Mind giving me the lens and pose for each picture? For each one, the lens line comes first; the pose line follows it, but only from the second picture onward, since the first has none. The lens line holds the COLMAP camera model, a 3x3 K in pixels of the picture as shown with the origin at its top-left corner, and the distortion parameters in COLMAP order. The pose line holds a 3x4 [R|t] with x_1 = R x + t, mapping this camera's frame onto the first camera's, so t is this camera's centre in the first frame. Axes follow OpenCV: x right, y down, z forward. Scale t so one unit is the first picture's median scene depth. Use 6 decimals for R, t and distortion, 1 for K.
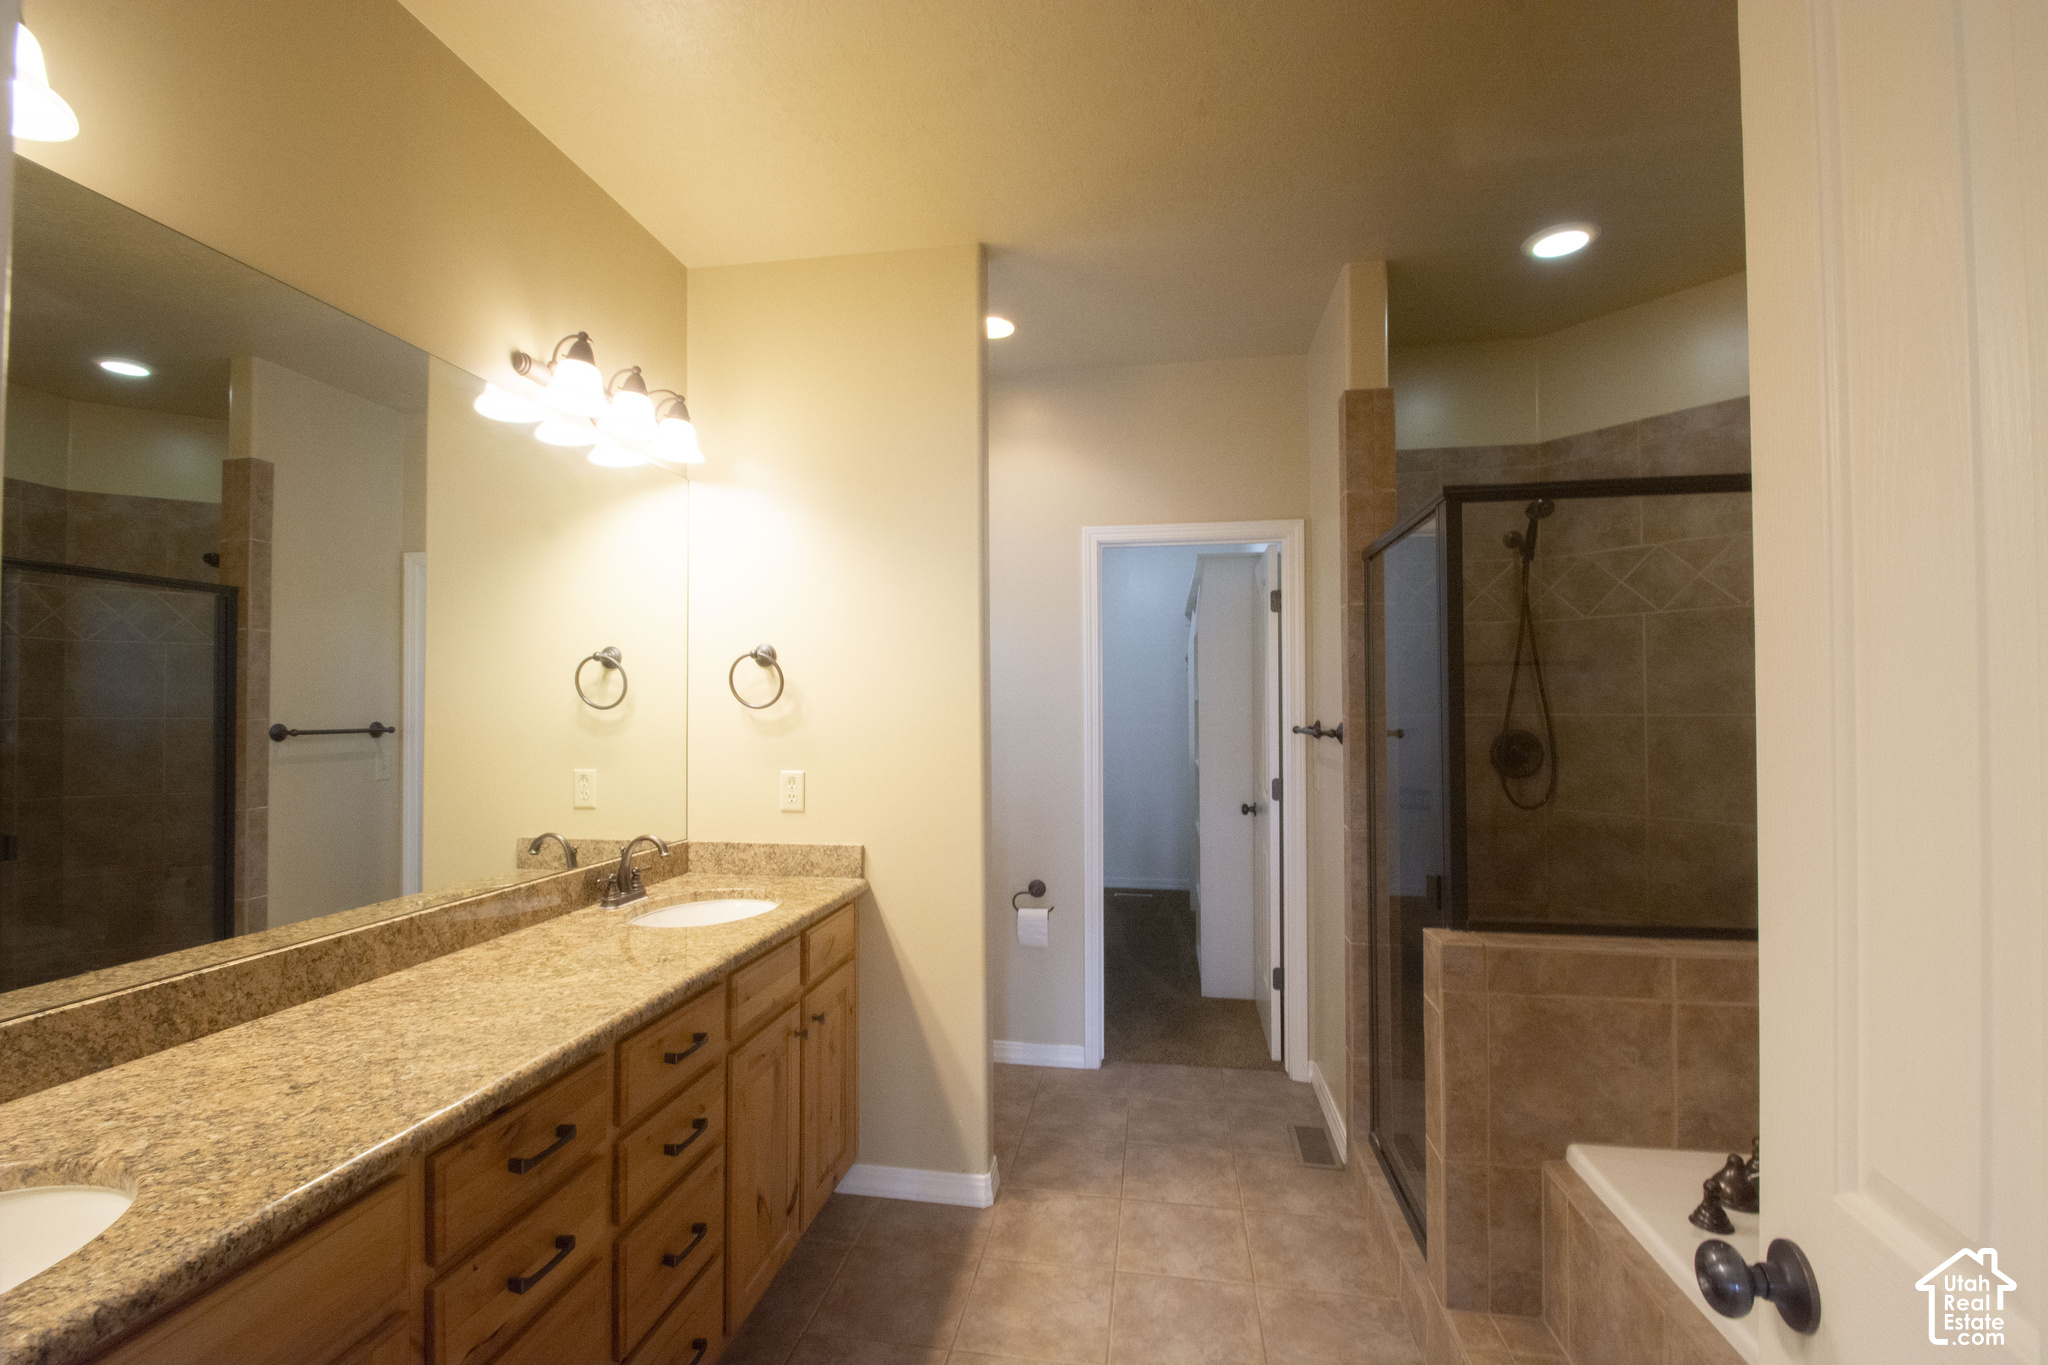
lens RADIAL K [[908.6, 0, 1029.8], [0, 908.6, 678.2], [0, 0, 1]] dist [-0.005534, -0.004697]
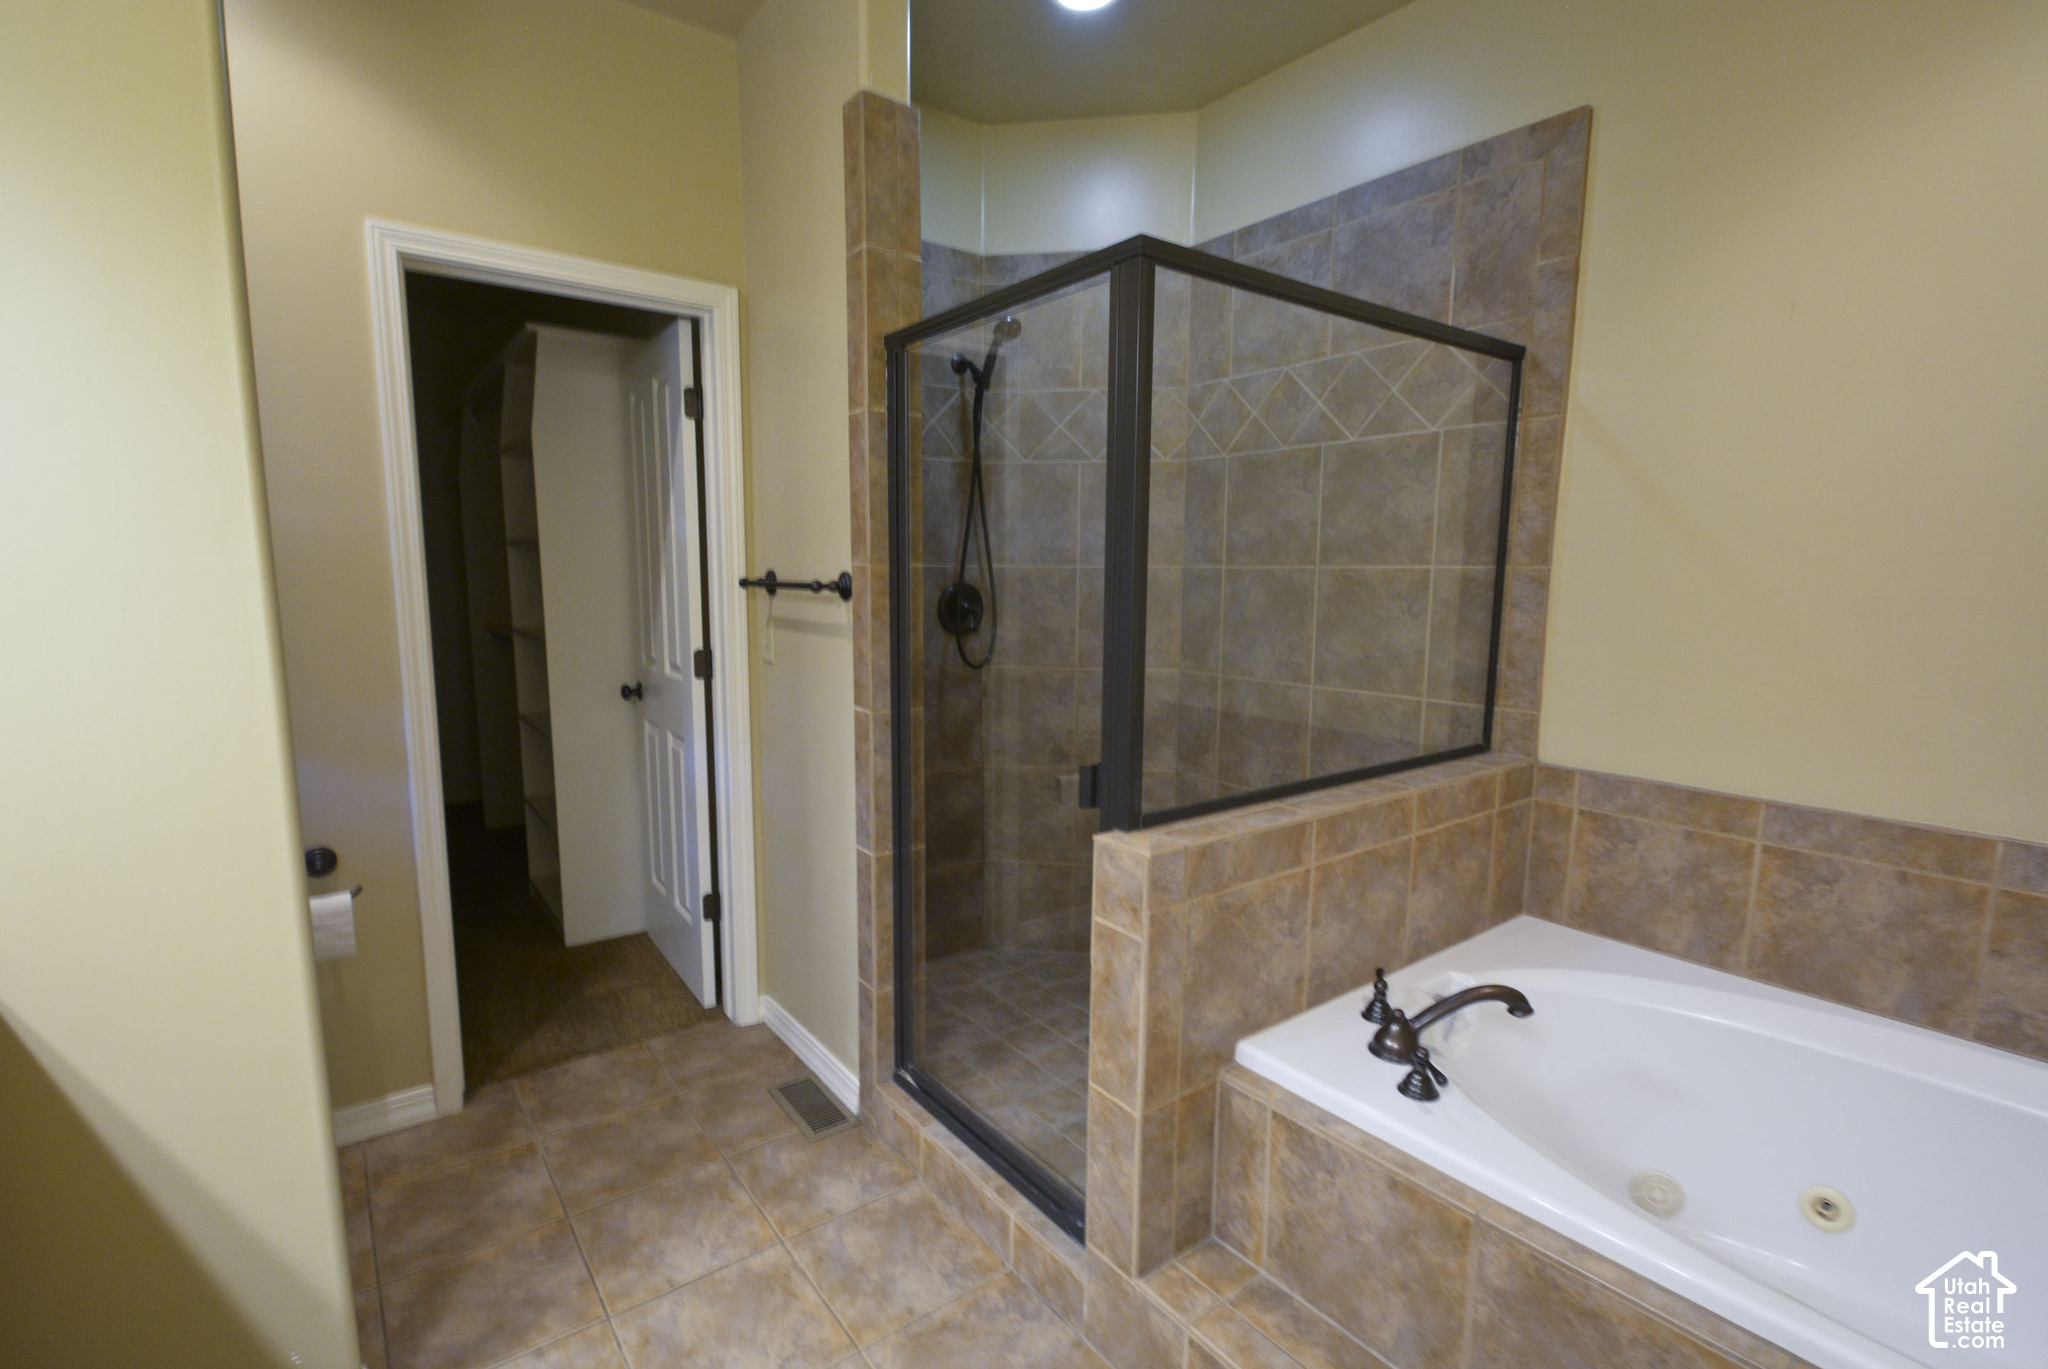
lens RADIAL K [[907.5, 0, 975.2], [0, 907.5, 692.8], [0, 0, 1]] dist [0.007610, -0.012568]
pose [[0.696548, -0.085588, 0.712387, -0.131506], [-0.036302, 0.987385, 0.154123, 0.030000], [-0.716591, -0.133215, 0.684654, 0.416804]]
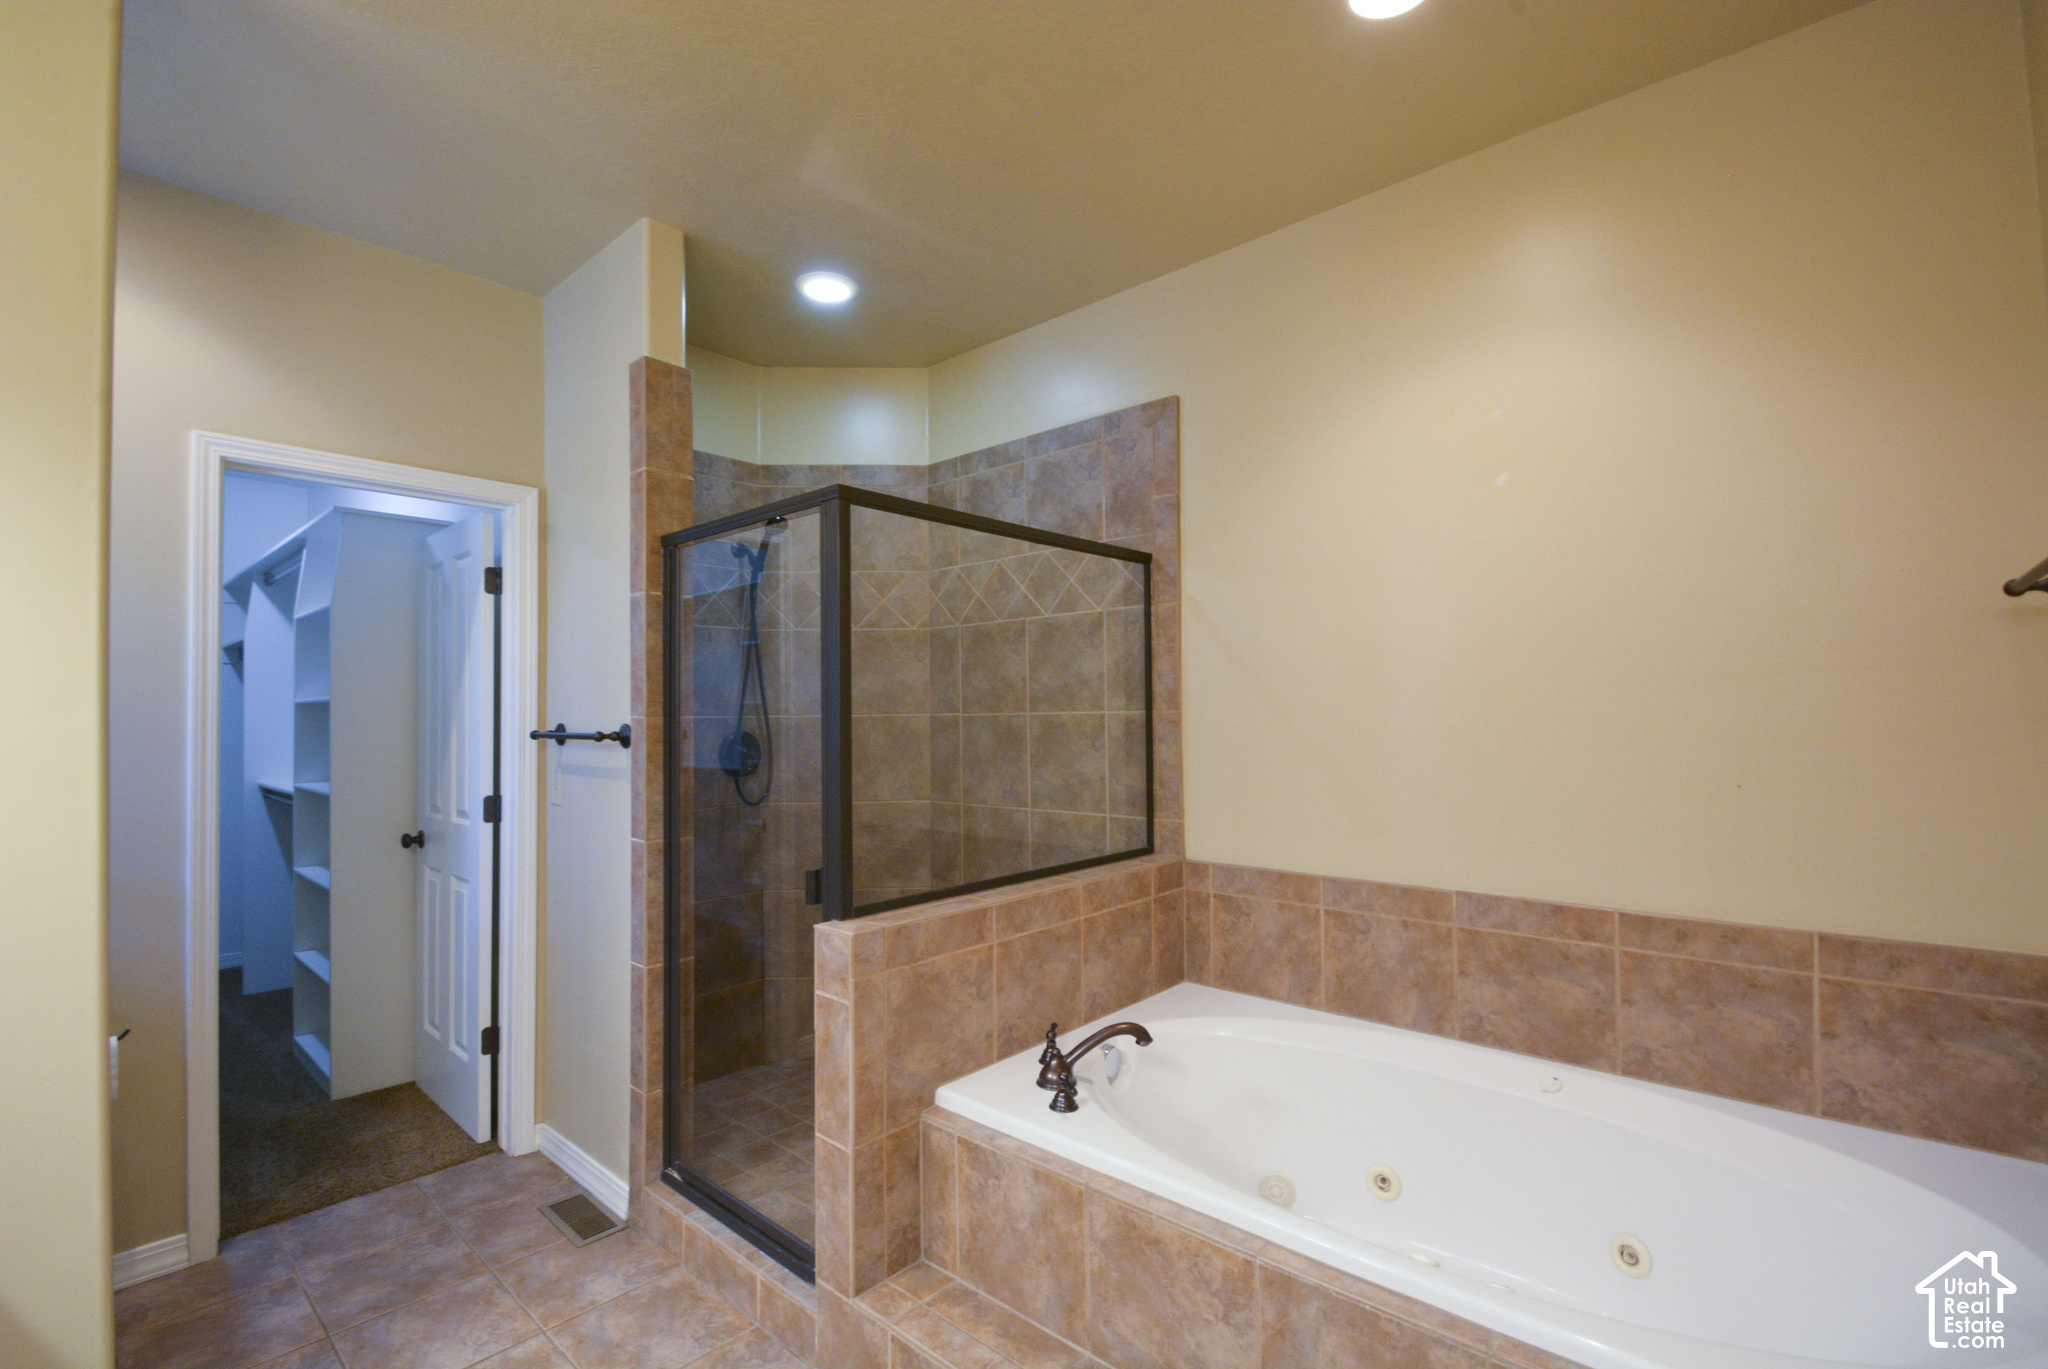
lens RADIAL K [[907.5, 0, 990.8], [0, 907.5, 683.9], [0, 0, 1]] dist [0.007610, -0.012568]
pose [[0.537947, 0.031439, 0.842392, -0.228809], [-0.023842, 0.999472, -0.022077, 0.022297], [-0.842642, -0.008208, 0.538412, 0.227117]]
